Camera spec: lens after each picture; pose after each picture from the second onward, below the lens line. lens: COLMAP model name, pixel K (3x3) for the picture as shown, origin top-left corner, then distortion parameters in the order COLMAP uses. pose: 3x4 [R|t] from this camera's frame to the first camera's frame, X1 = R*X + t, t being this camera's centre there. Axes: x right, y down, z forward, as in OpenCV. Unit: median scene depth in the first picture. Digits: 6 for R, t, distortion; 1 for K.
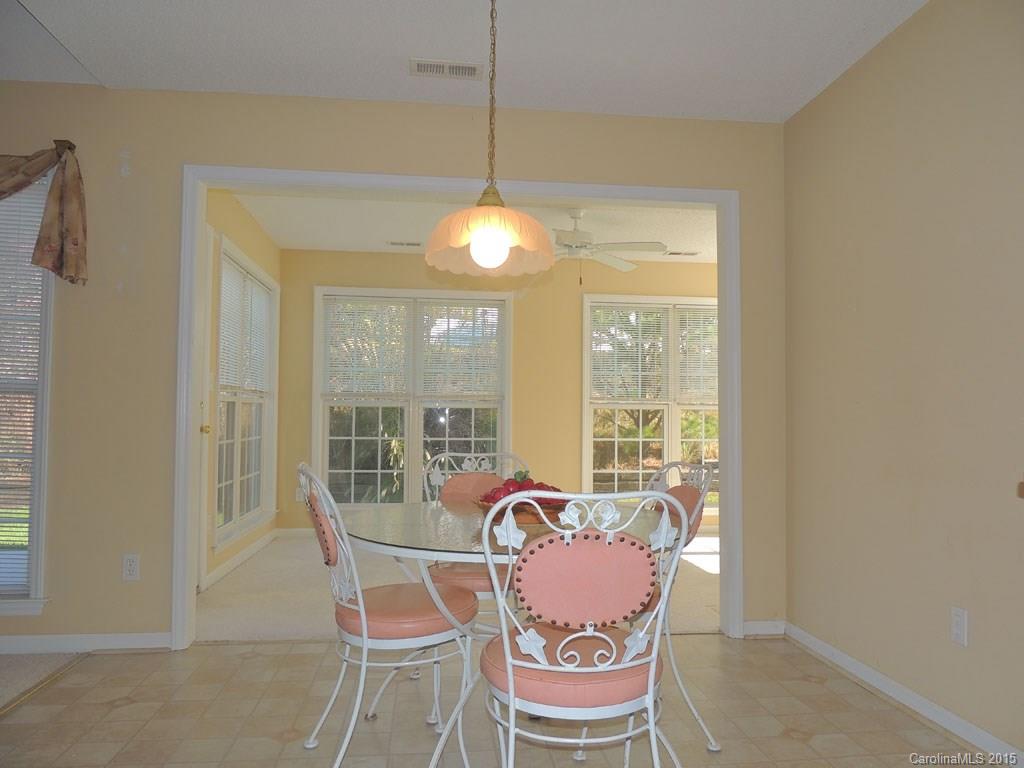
lens RADIAL K [[726.0, 0, 508.9], [0, 726.0, 385.5], [0, 0, 1]] dist [-0.027684, 0.009581]
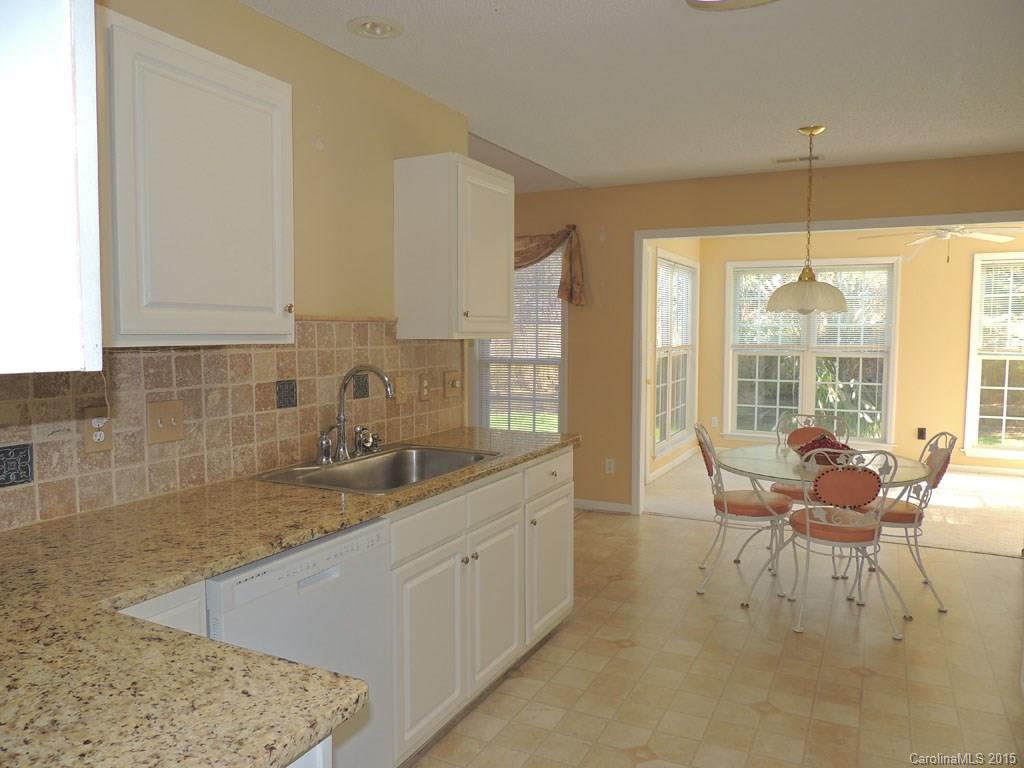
lens RADIAL K [[726.0, 0, 513.7], [0, 726.0, 384.9], [0, 0, 1]] dist [-0.027684, 0.009581]
pose [[0.839154, 0.036356, -0.542677, 0.134339], [0.030490, 0.993050, 0.113676, -0.088415], [0.543038, -0.111938, 0.832214, -0.333643]]
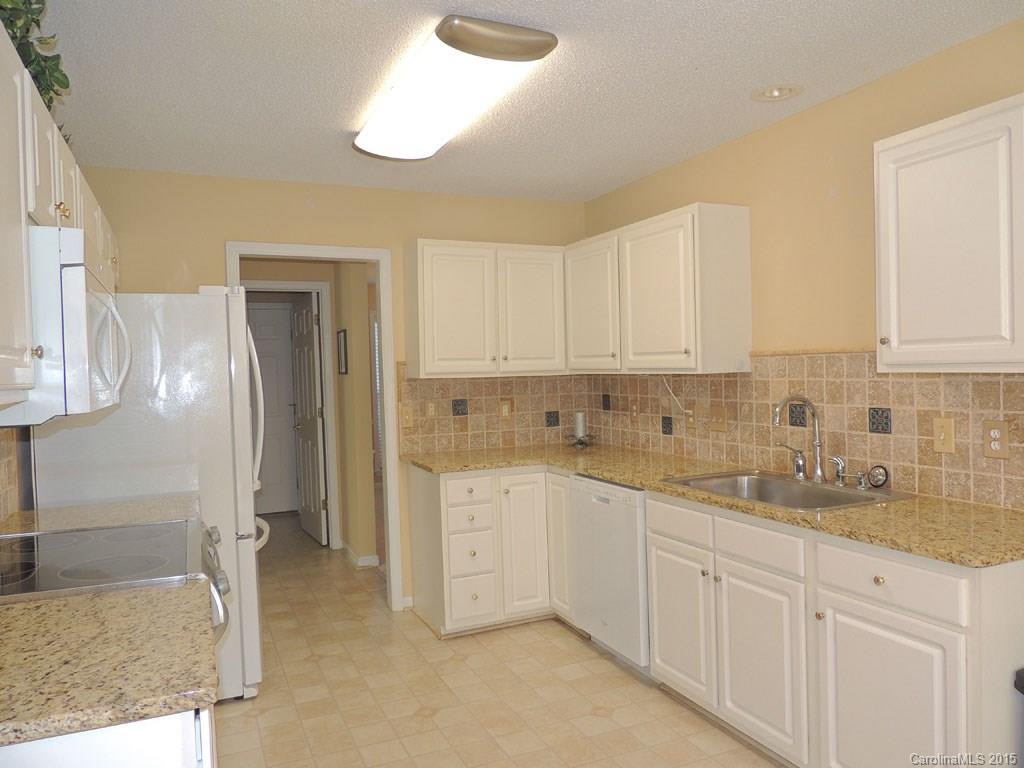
lens RADIAL K [[726.0, 0, 513.0], [0, 726.0, 382.8], [0, 0, 1]] dist [-0.027684, 0.009581]
pose [[-0.946861, 0.029669, -0.320273, 0.159114], [0.039874, 0.998883, -0.025352, -0.030764], [0.319163, -0.036775, -0.946986, 0.952757]]
